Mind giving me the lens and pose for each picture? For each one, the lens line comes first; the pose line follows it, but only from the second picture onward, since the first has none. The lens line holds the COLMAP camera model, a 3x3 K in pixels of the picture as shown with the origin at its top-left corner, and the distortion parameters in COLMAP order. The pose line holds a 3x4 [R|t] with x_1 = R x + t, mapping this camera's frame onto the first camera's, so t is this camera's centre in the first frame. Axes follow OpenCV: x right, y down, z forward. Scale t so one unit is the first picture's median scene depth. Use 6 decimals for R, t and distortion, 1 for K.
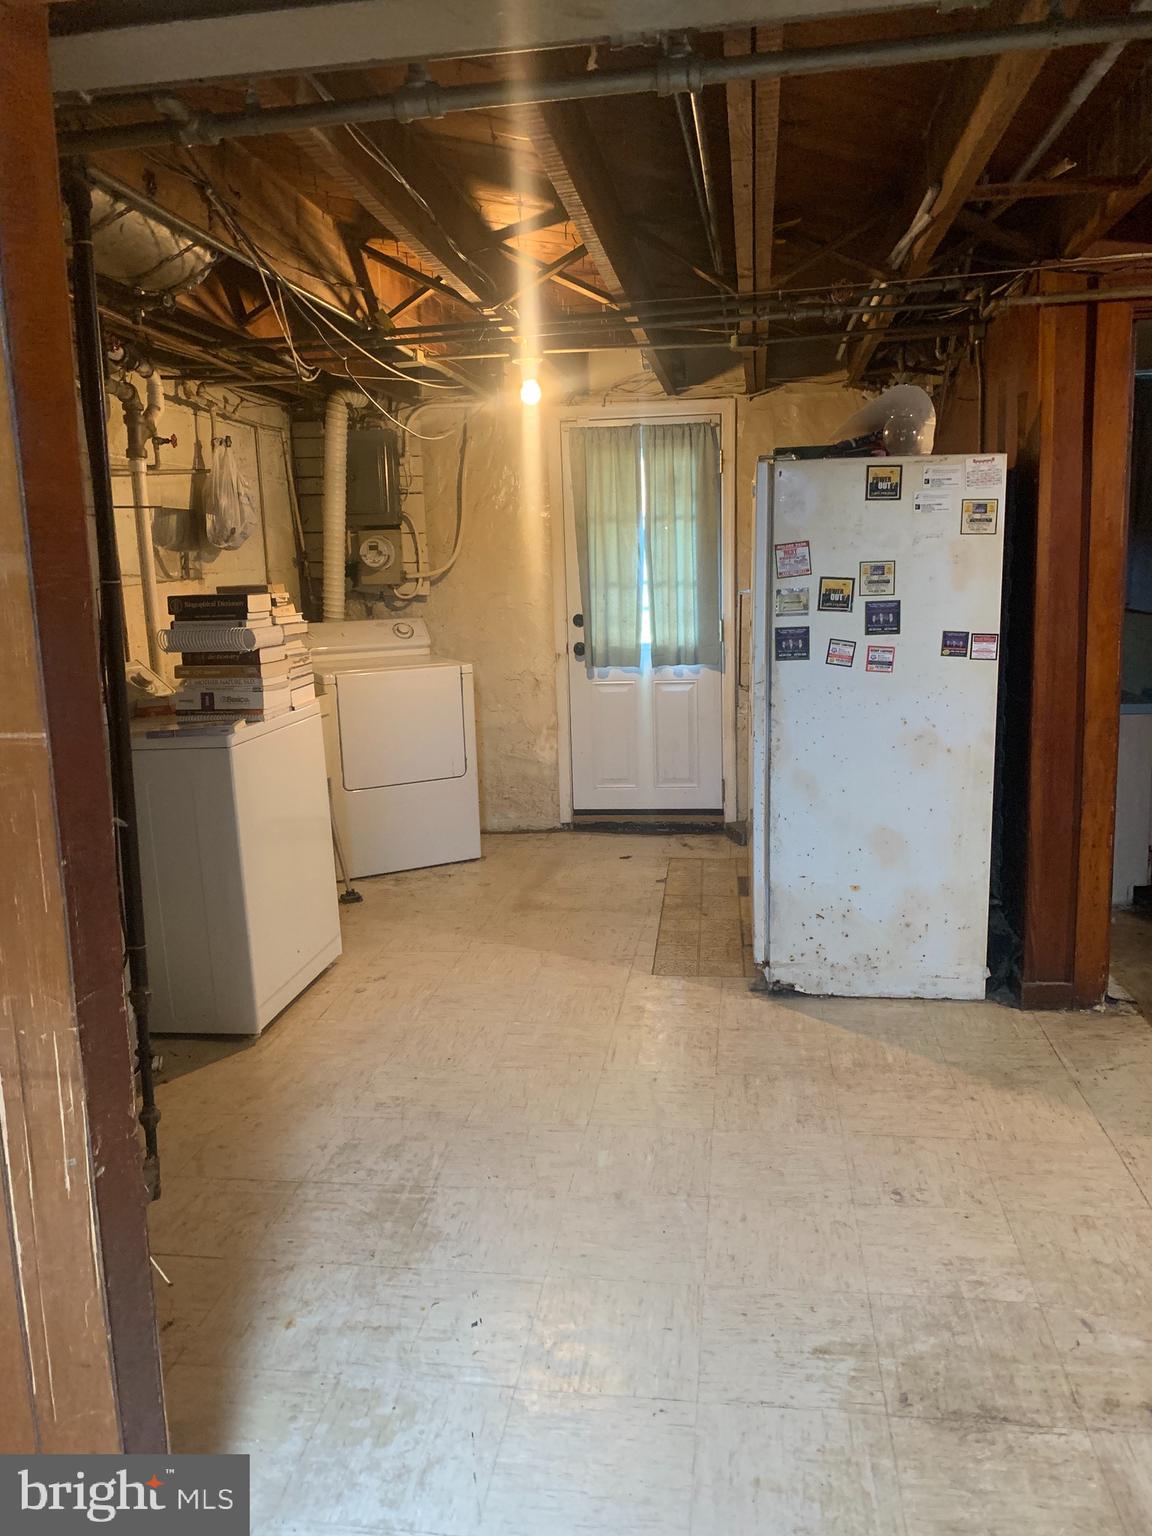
lens RADIAL K [[1171.1, 0, 575.7], [0, 1171.1, 761.8], [0, 0, 1]] dist [0.032028, -0.040663]
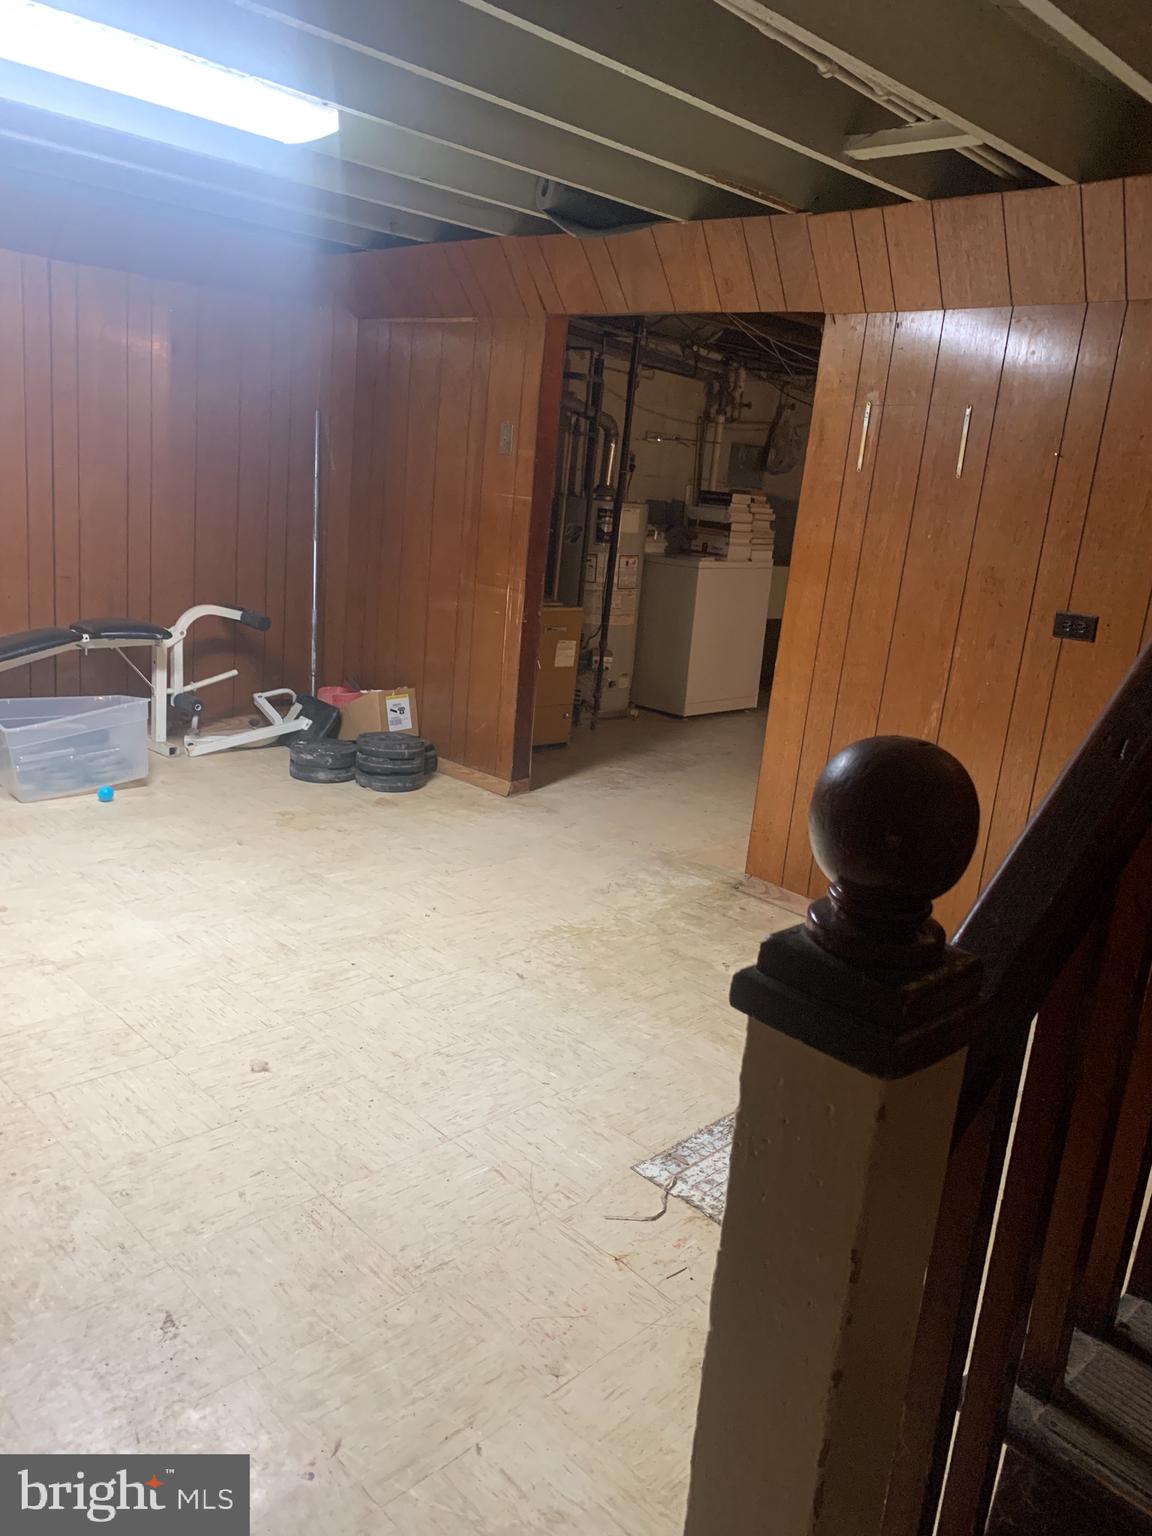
lens RADIAL K [[1171.1, 0, 577.1], [0, 1171.1, 768.3], [0, 0, 1]] dist [0.032028, -0.040663]
pose [[0.793630, 0.242993, -0.557769, 0.693965], [-0.208042, 0.969902, 0.126523, 0.102619], [0.571725, 0.015627, 0.820296, -0.707107]]
